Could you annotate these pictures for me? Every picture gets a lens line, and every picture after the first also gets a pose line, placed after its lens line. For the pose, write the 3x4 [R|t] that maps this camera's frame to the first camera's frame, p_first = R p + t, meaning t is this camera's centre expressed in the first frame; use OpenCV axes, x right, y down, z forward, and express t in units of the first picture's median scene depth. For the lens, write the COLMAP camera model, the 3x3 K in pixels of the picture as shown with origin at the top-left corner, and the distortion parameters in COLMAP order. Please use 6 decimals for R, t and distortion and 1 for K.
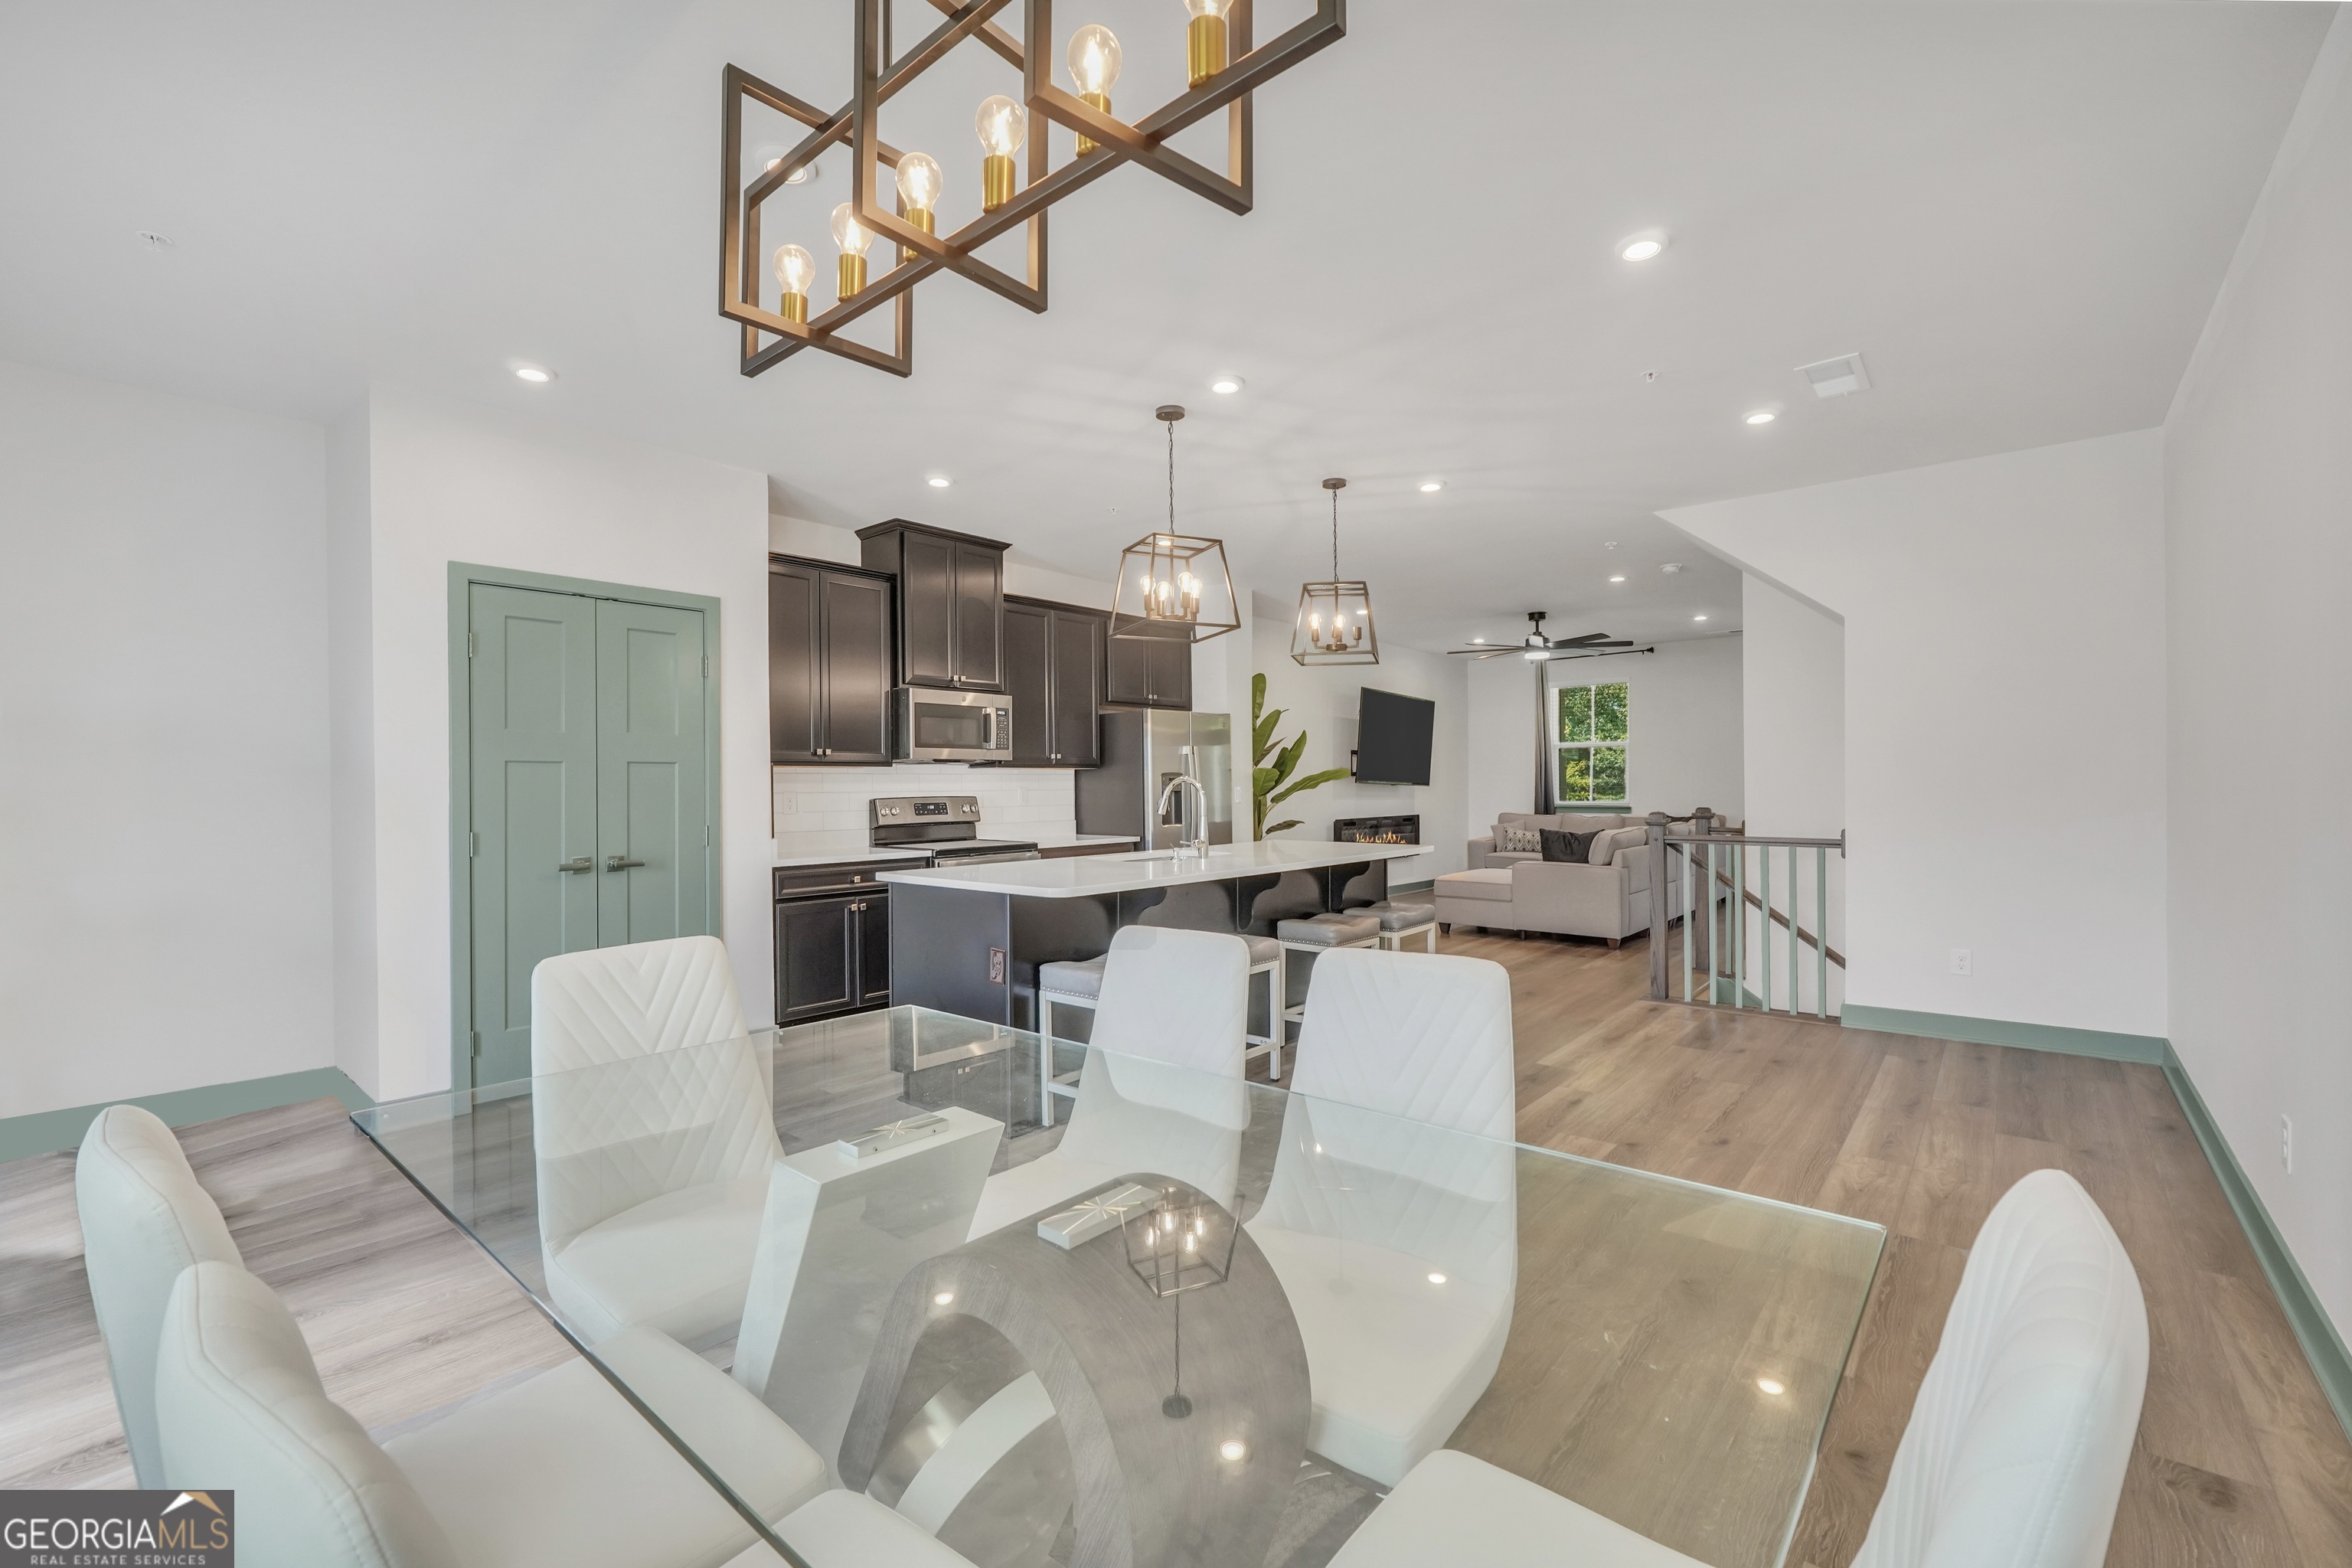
lens RADIAL K [[1001.9, 0, 1162.2], [0, 1001.9, 794.8], [0, 0, 1]] dist [-0.002633, -0.000266]
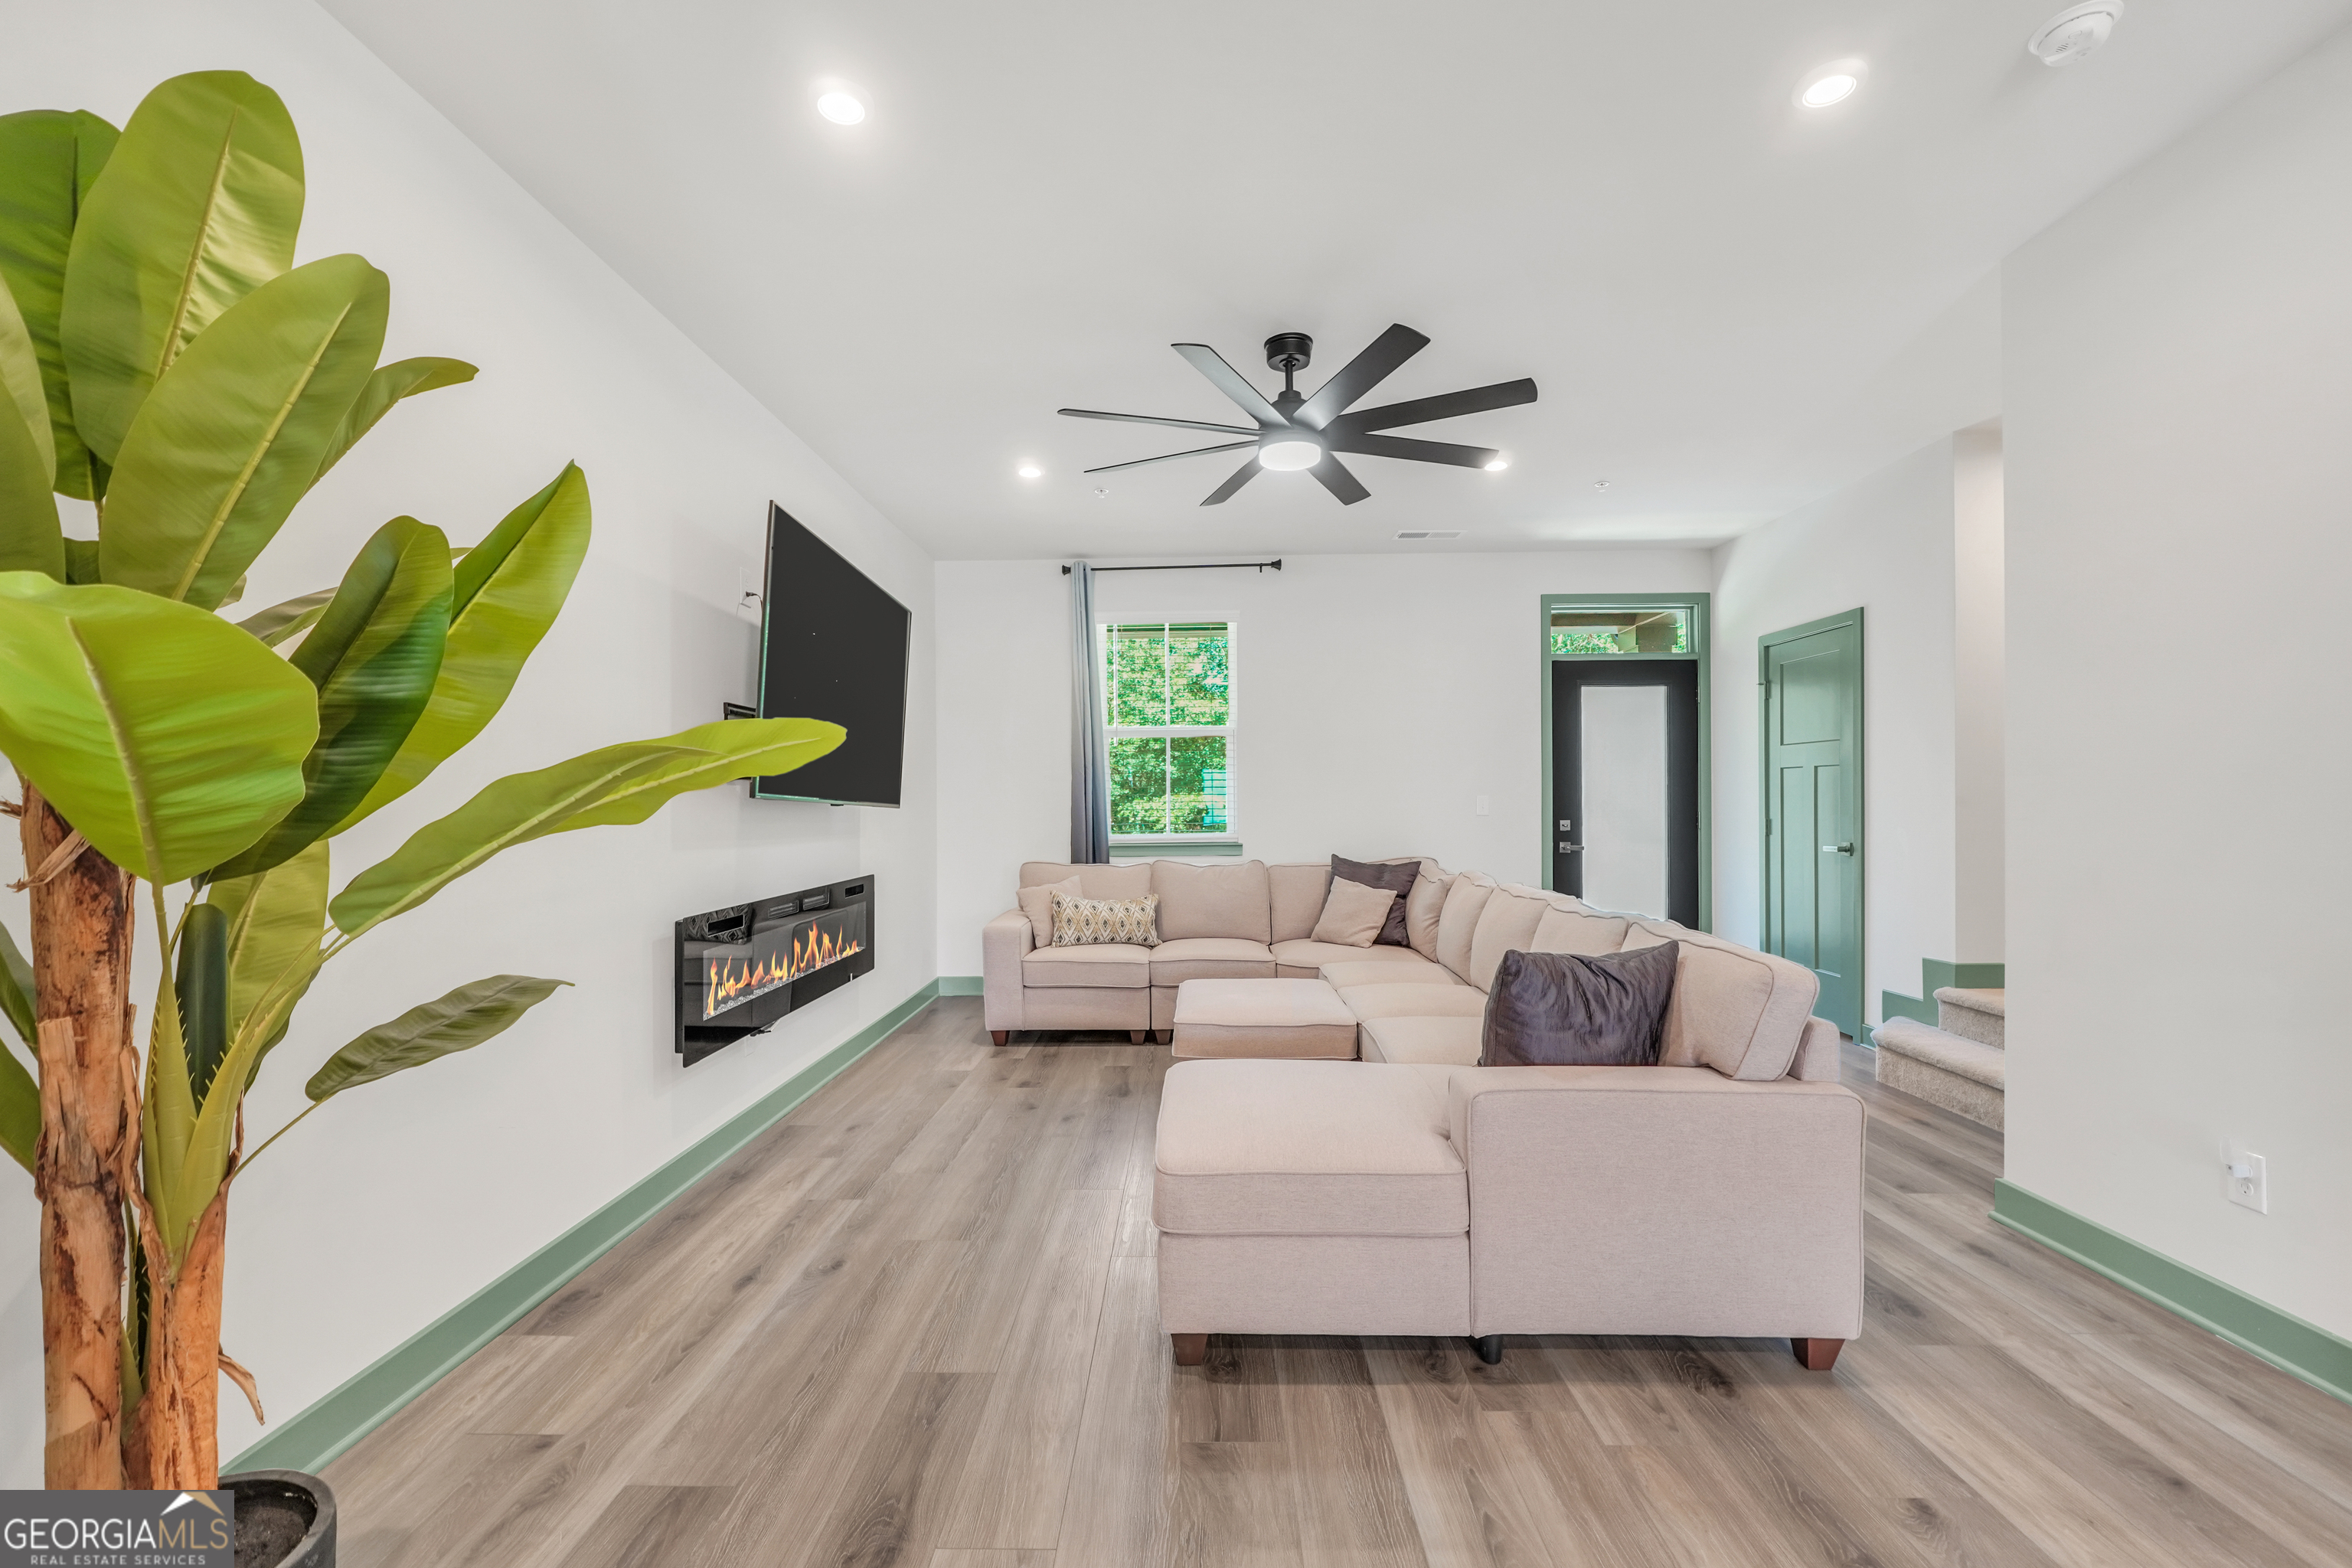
lens RADIAL K [[1014.0, 0, 1177.4], [0, 1014.0, 824.7], [0, 0, 1]] dist [0.000713, 0.000126]
pose [[0.769038, -0.013228, 0.639066, 0.082981], [0.008935, 0.999911, 0.009944, -0.004662], [-0.639140, -0.001938, 0.769088, 0.601351]]
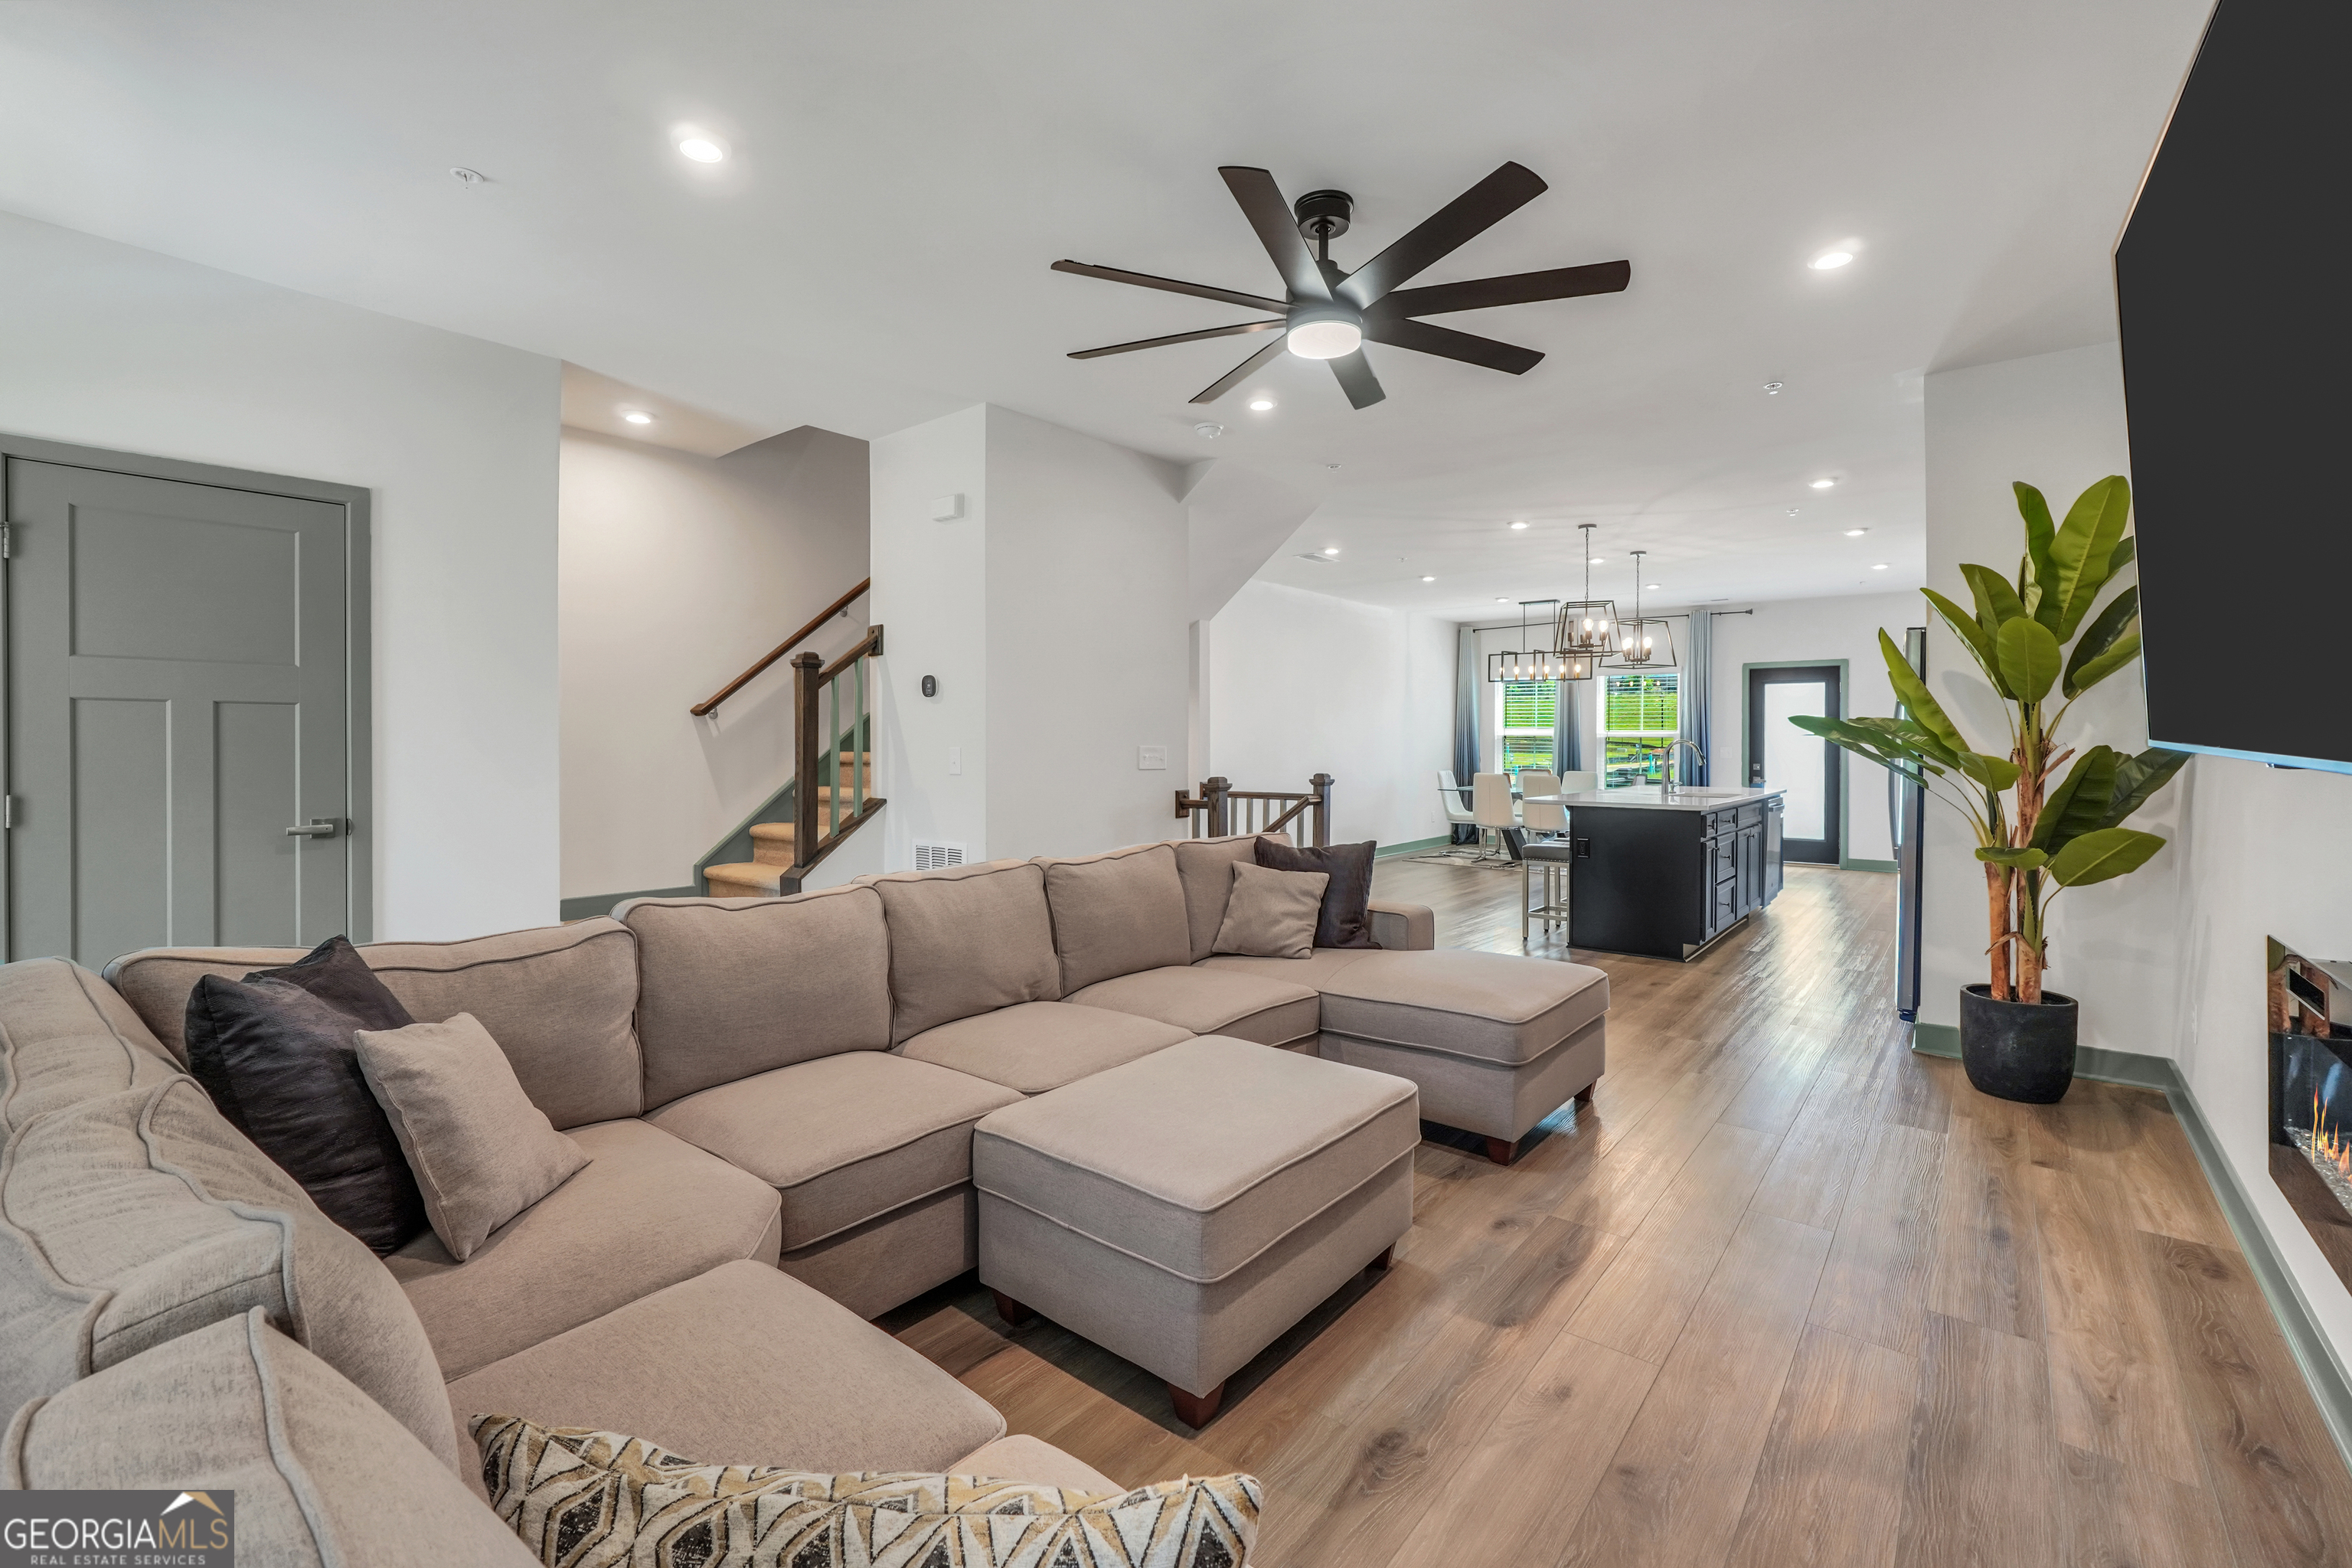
lens RADIAL K [[941.5, 0, 1176.6], [0, 941.5, 747.5], [0, 0, 1]] dist [-0.000157, 0.000065]
pose [[-0.999991, 0.000952, 0.004197, 0.350090], [0.001000, 0.999932, 0.011587, -0.014967], [-0.004186, 0.011591, -0.999924, 1.071307]]
